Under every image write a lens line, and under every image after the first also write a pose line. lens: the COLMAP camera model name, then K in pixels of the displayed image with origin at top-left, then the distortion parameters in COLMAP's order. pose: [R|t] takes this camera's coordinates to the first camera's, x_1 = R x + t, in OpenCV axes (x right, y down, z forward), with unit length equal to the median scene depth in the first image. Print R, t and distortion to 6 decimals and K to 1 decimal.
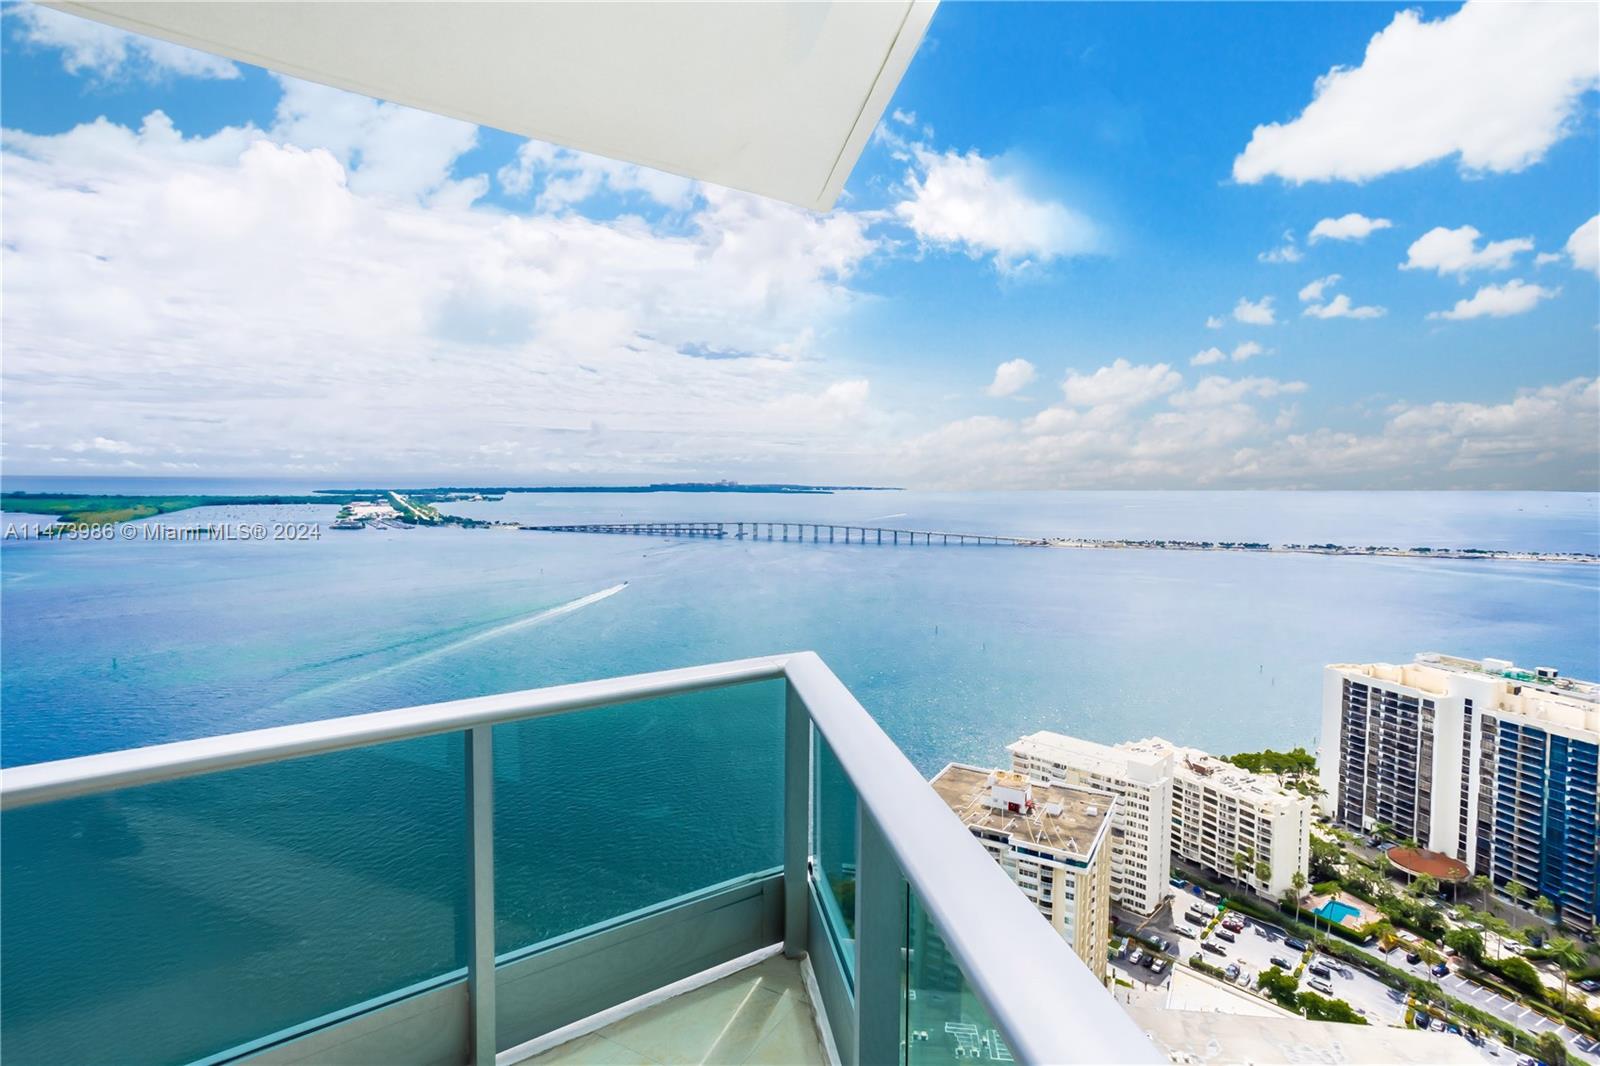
lens RADIAL K [[803.6, 0, 800.8], [0, 803.6, 507.6], [0, 0, 1]] dist [-0.061124, 0.039805]
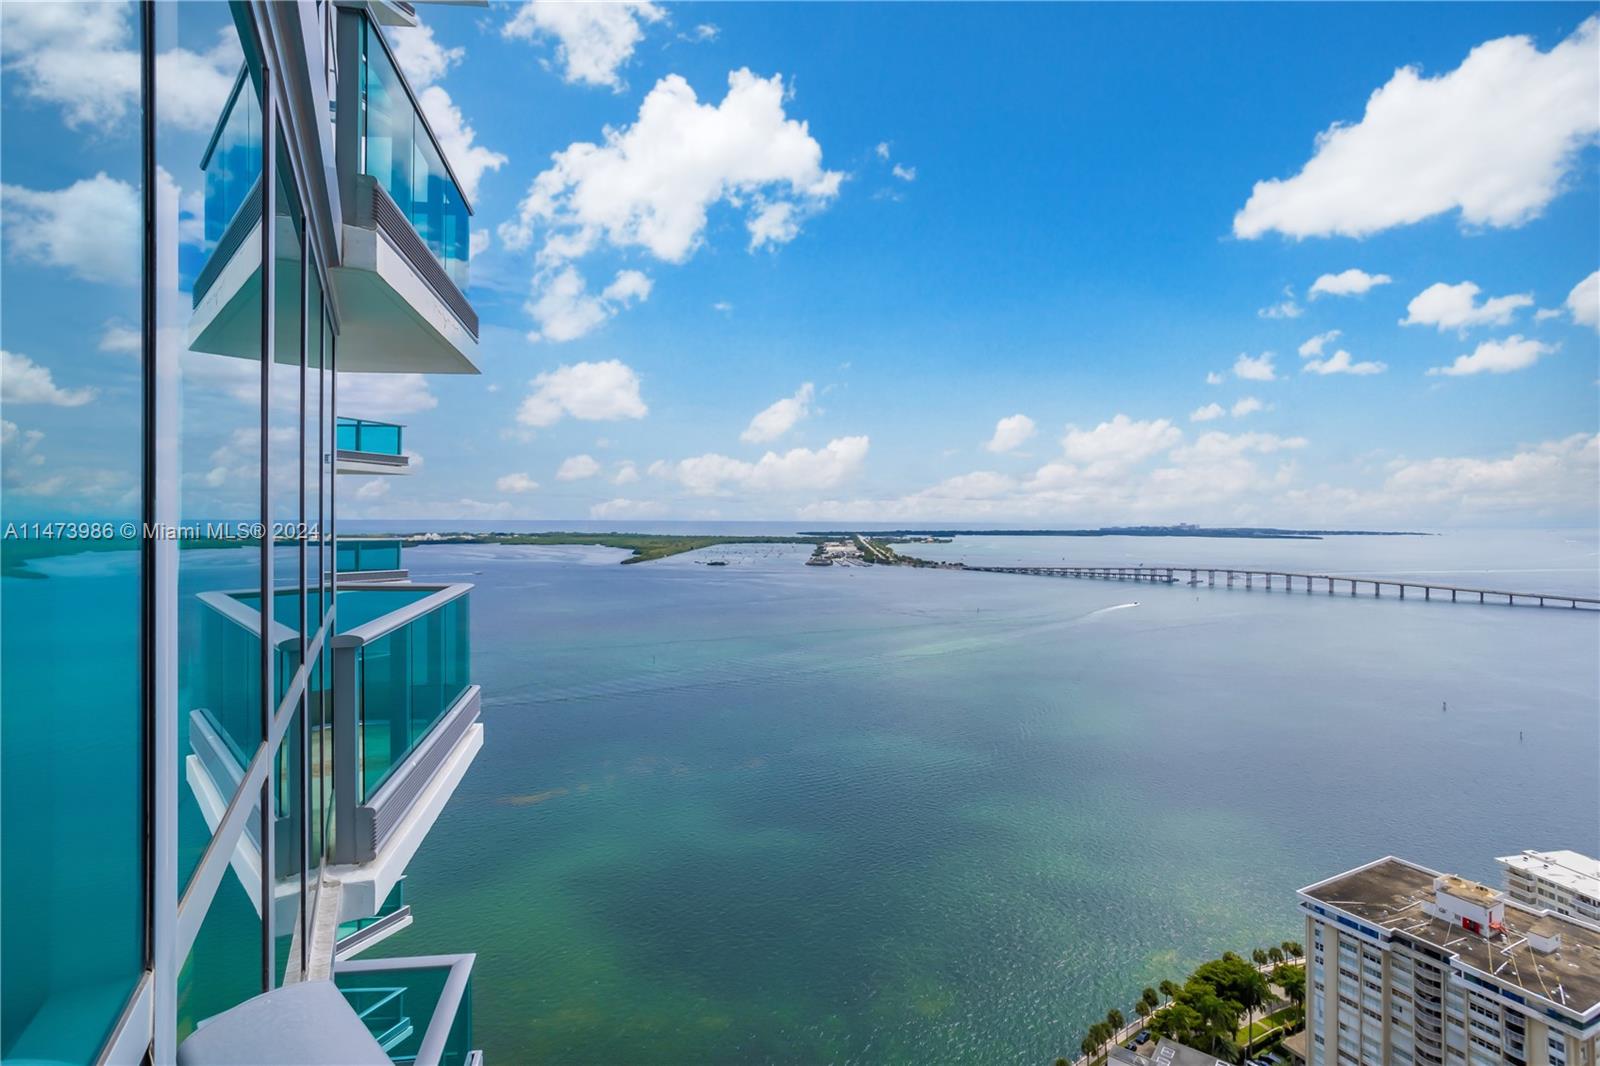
lens RADIAL K [[800.0, 0, 799.4], [0, 800.0, 529.5], [0, 0, 1]] dist [-0.044220, 0.024534]
pose [[0.843231, 0.001737, -0.537548, 0.110299], [-0.016155, 0.999625, -0.022111, 0.002061], [0.537308, 0.027328, 0.842943, -0.048479]]
